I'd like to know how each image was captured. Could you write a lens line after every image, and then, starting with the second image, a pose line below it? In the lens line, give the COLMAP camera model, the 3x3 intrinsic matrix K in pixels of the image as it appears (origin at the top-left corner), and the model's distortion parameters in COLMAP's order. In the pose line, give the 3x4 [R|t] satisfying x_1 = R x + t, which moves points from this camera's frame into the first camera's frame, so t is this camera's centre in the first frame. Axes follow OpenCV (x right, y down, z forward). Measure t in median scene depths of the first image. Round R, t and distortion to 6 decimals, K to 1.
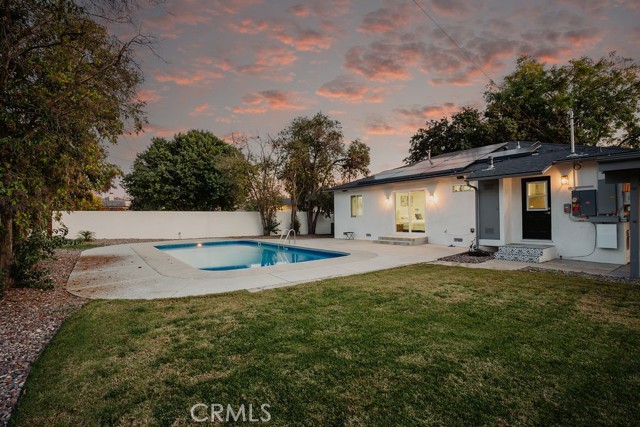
lens RADIAL K [[304.9, 0, 320.0], [0, 304.9, 213.5], [0, 0, 1]] dist [-0.034358, 0.000196]
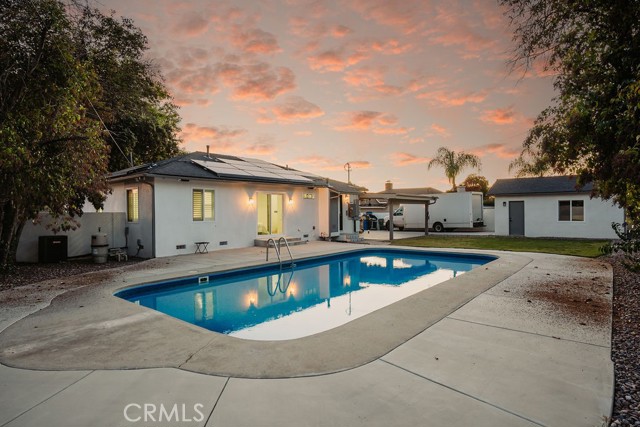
lens RADIAL K [[347.8, 0, 320.0], [0, 347.8, 213.5], [0, 0, 1]] dist [0.000166, 0.000003]
pose [[-0.254855, 0.007898, 0.966947, -0.624255], [-0.000798, 0.999965, -0.008378, 0.002189], [-0.966979, -0.002907, -0.254840, 0.817348]]
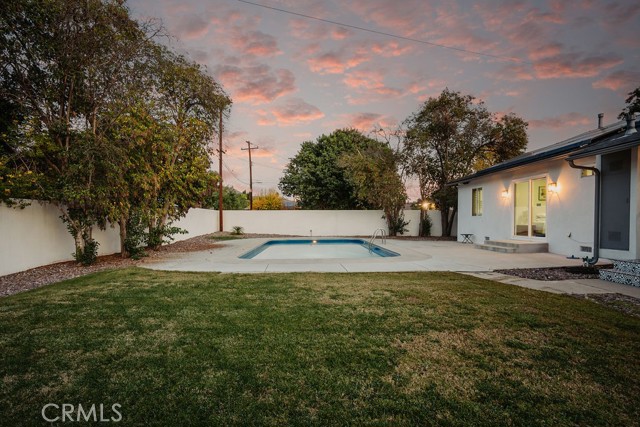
lens RADIAL K [[338.9, 0, 319.8], [0, 338.9, 225.6], [0, 0, 1]] dist [-0.027736, -0.000245]
pose [[0.820319, 0.019256, -0.571583, 0.244685], [0.000454, 0.999411, 0.034320, 0.006219], [0.571907, -0.028413, 0.819826, 0.040109]]
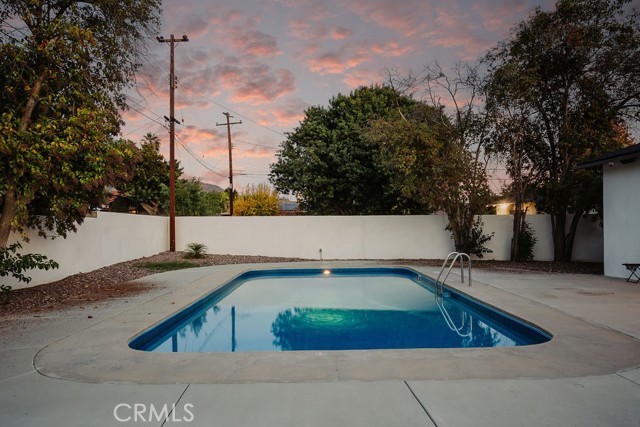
lens RADIAL K [[452.5, 0, 321.2], [0, 452.5, 222.4], [0, 0, 1]] dist [0.002982, 0.001013]
pose [[0.804699, -0.000732, -0.593682, 0.099899], [0.005281, 0.999969, 0.005925, 0.001484], [0.593659, -0.007903, 0.804678, 0.241562]]
